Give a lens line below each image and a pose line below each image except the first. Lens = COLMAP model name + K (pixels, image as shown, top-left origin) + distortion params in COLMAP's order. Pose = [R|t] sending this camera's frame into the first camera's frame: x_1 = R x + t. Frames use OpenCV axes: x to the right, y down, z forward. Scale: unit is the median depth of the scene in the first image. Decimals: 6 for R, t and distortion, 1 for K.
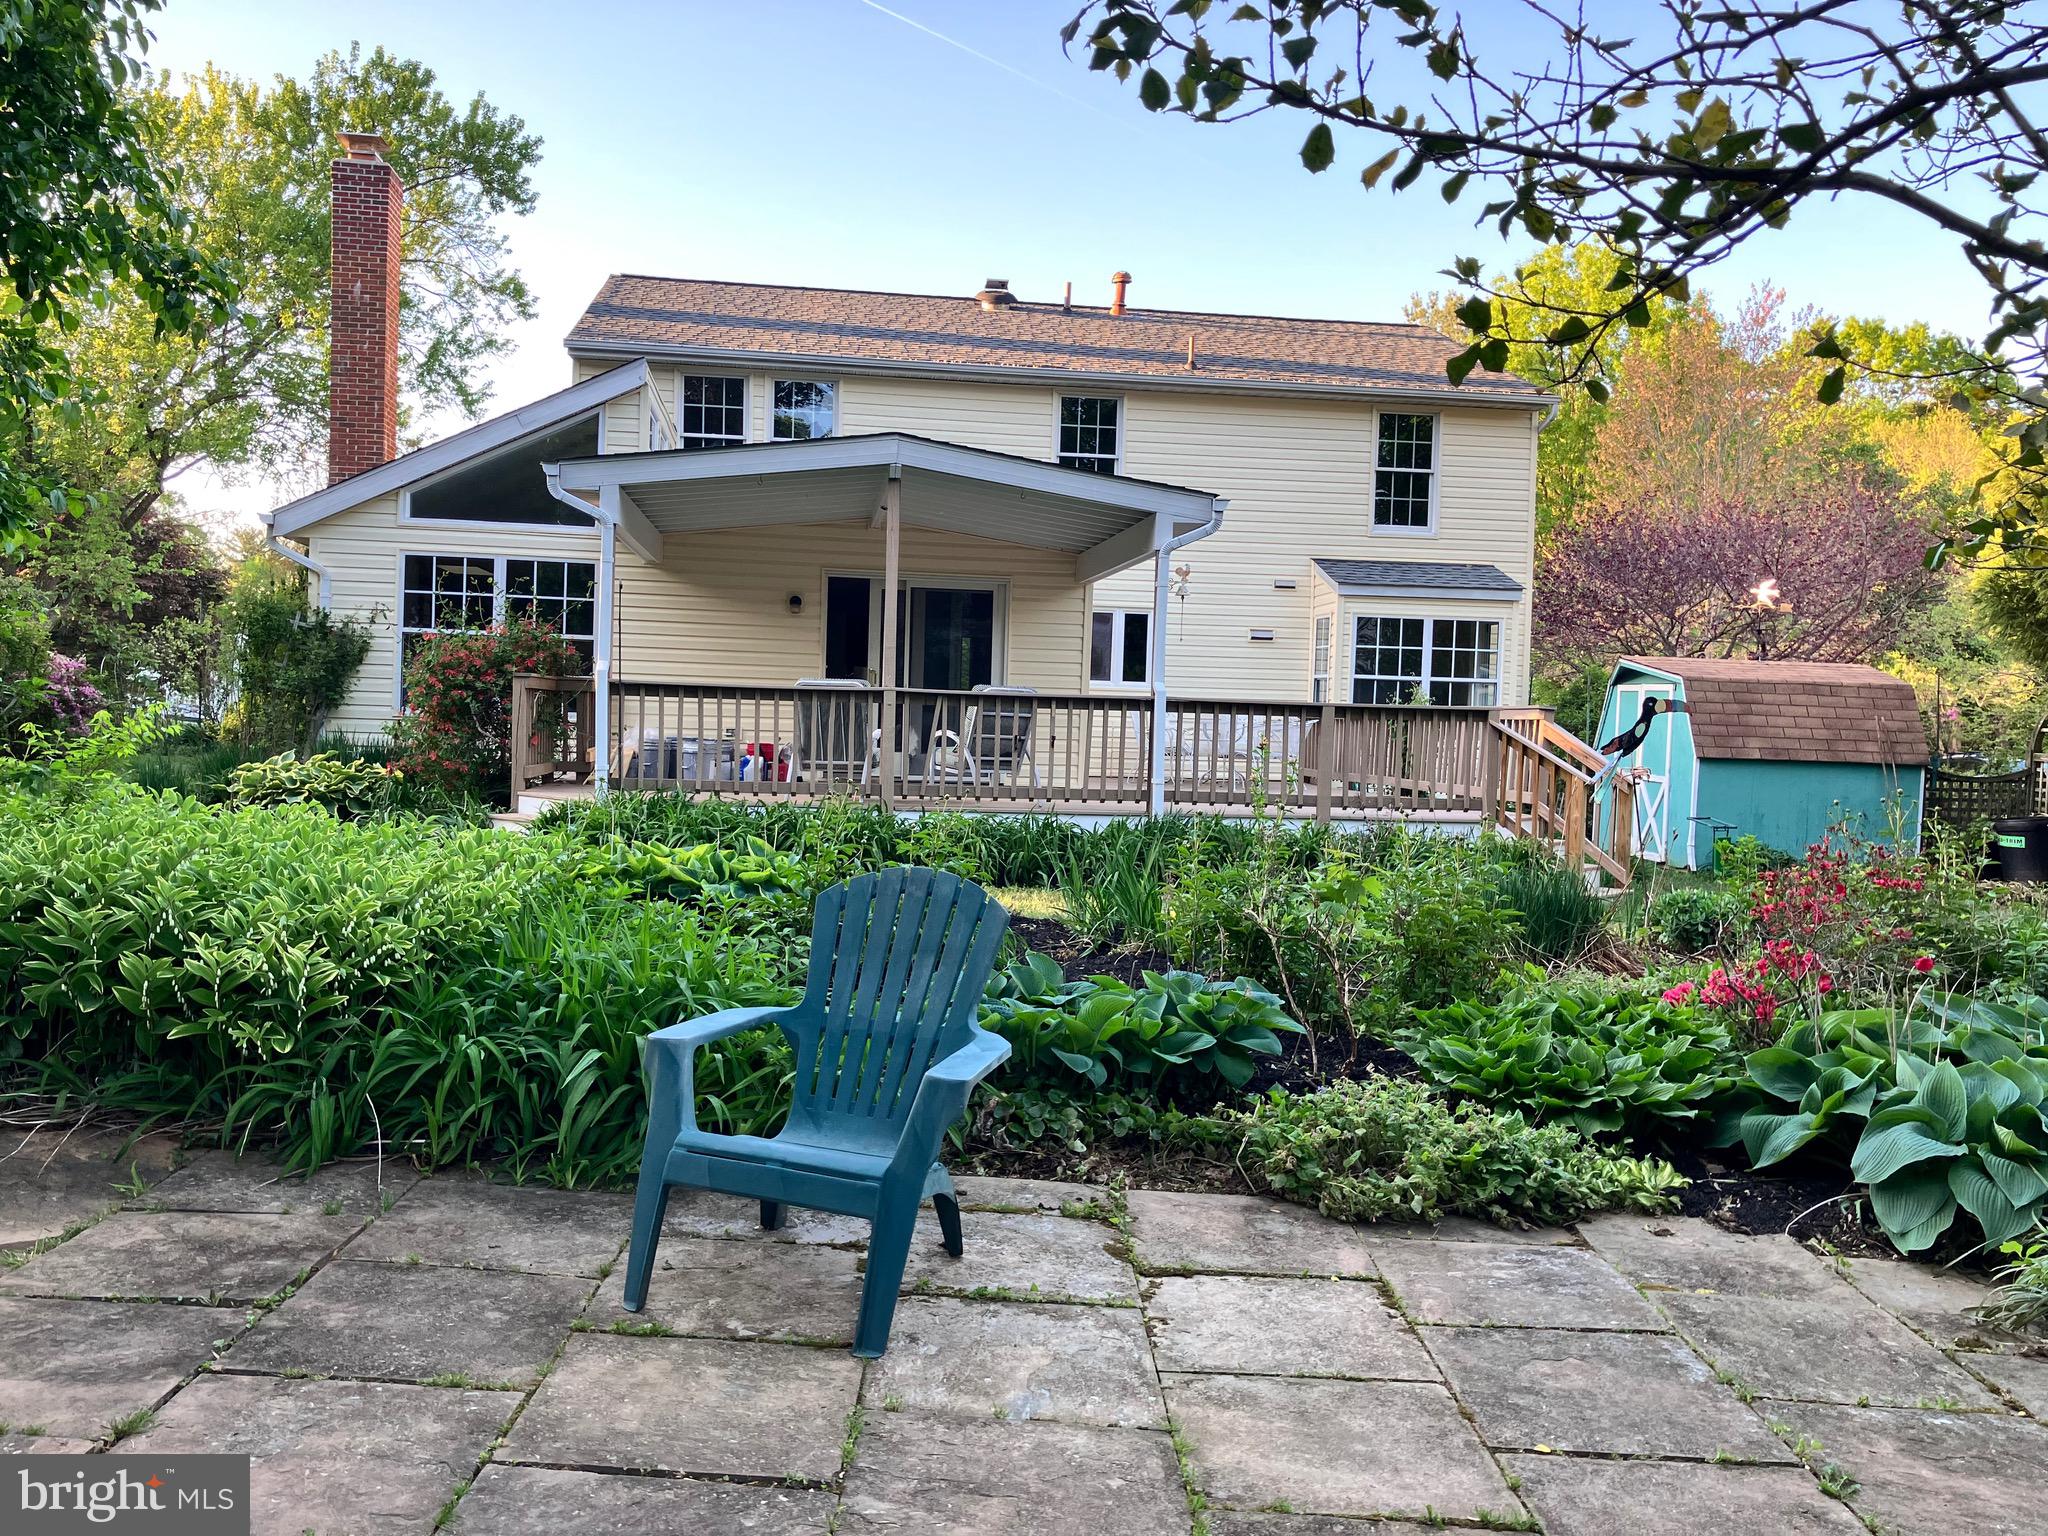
lens RADIAL K [[1701.6, 0, 1013.3], [0, 1701.6, 778.0], [0, 0, 1]] dist [0.026124, -0.041466]
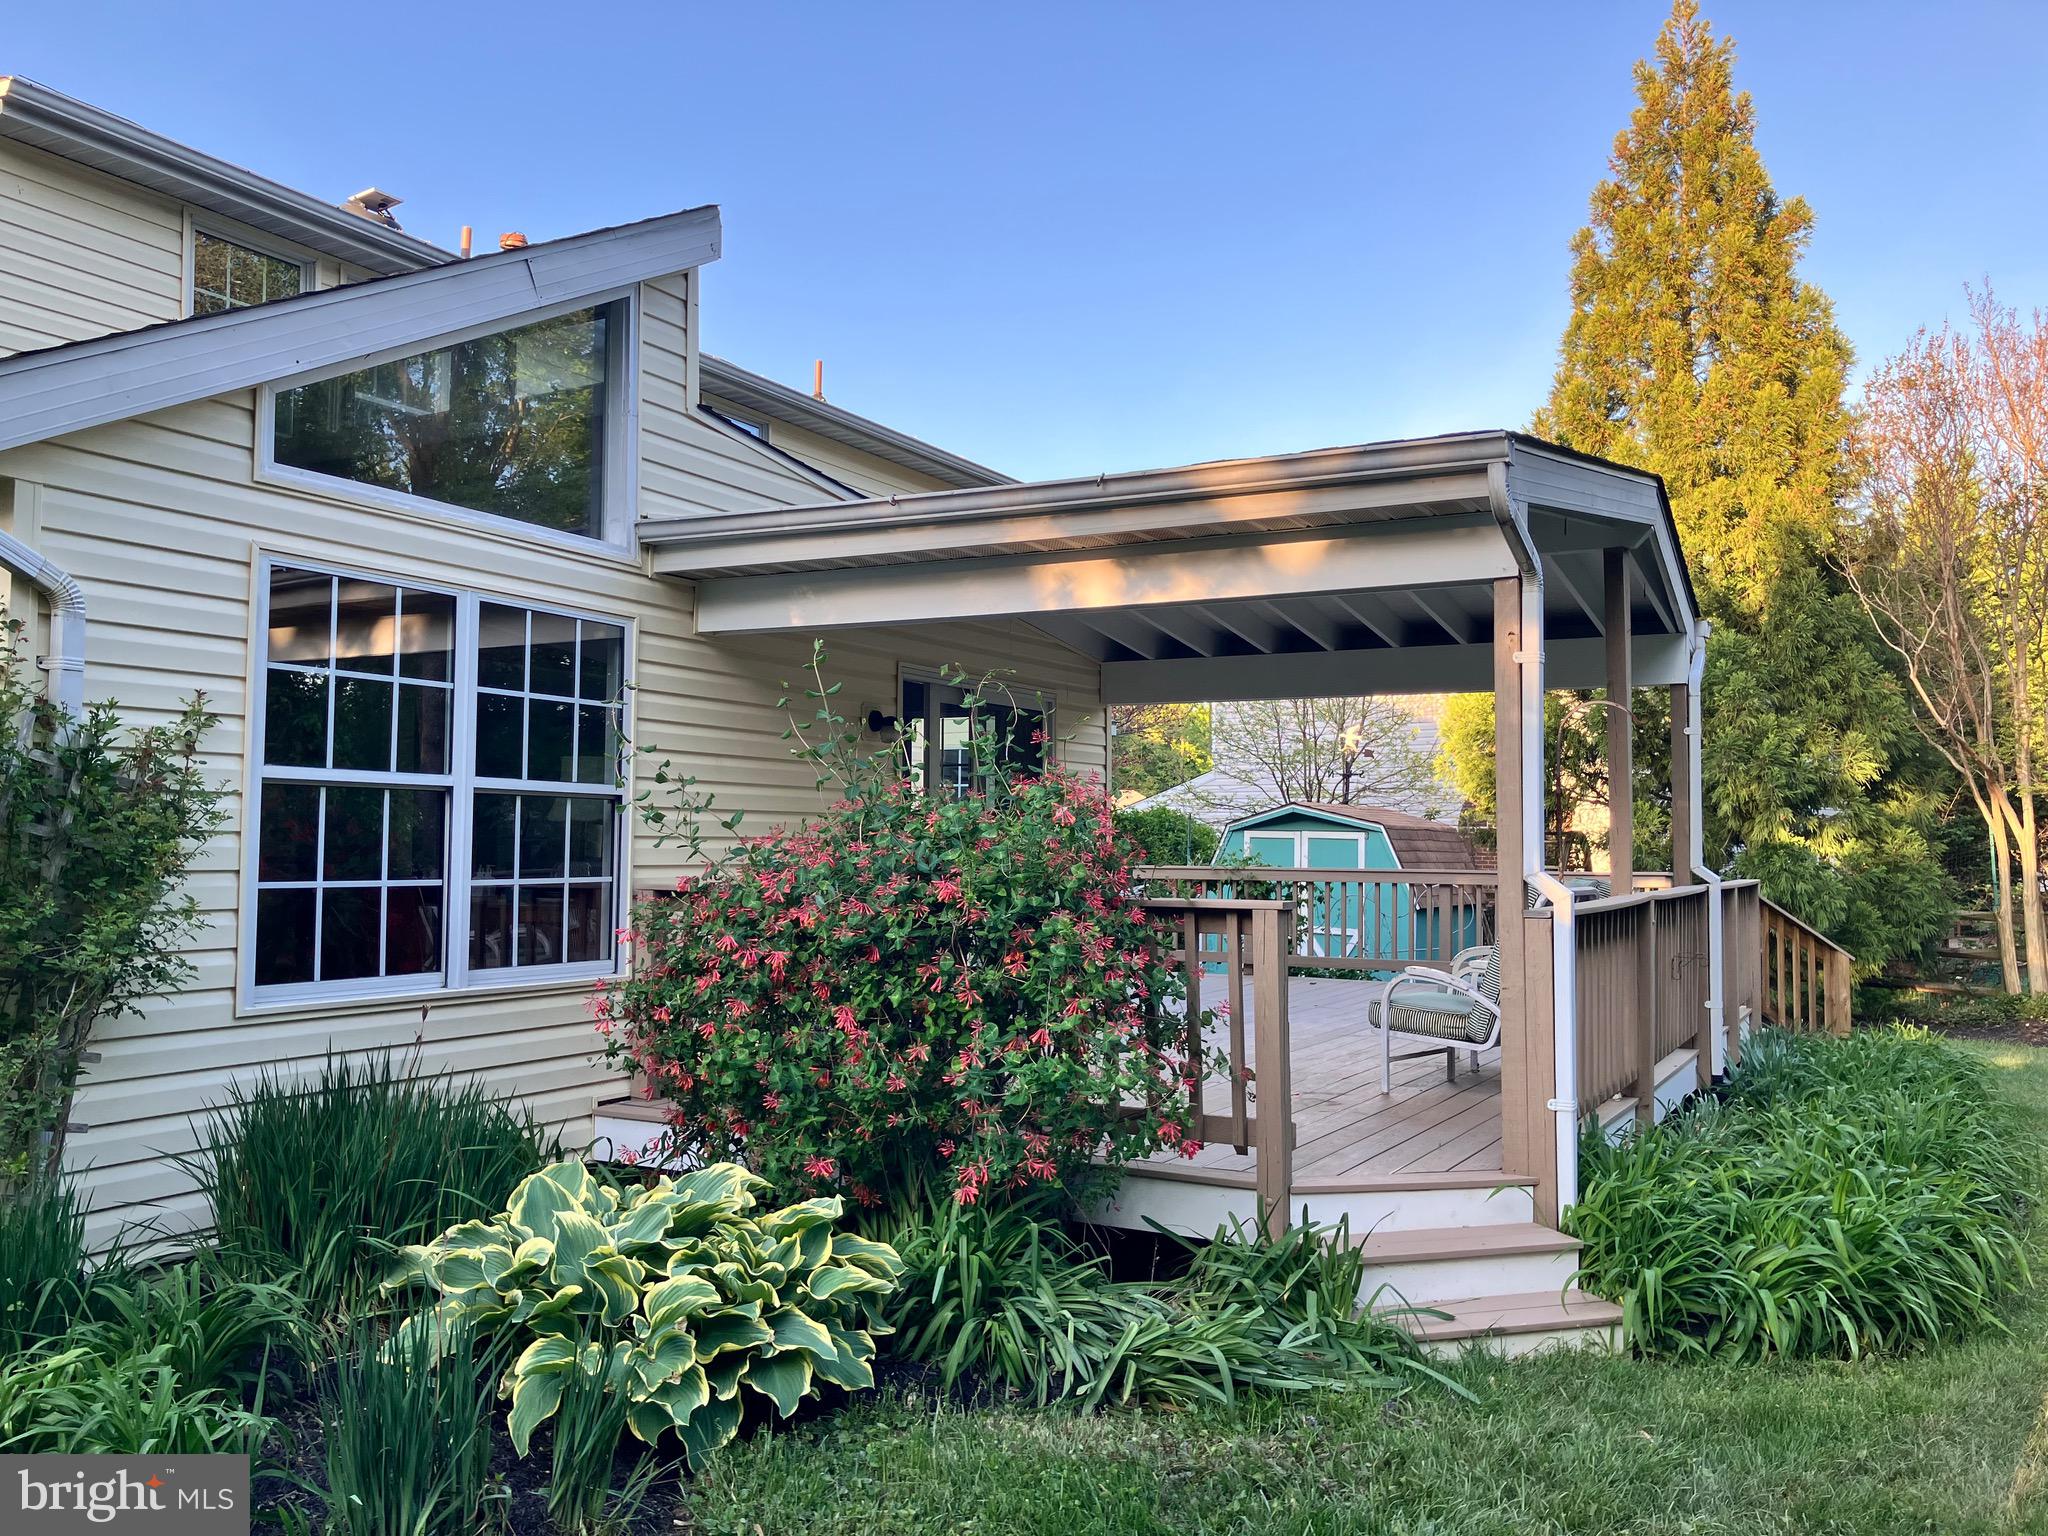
lens RADIAL K [[1701.6, 0, 1015.3], [0, 1701.6, 757.8], [0, 0, 1]] dist [0.026124, -0.041466]
pose [[0.593737, 0.014028, 0.804537, -2.102495], [0.041180, 0.998008, -0.047791, -0.252593], [-0.803604, 0.061507, 0.591977, 2.518727]]
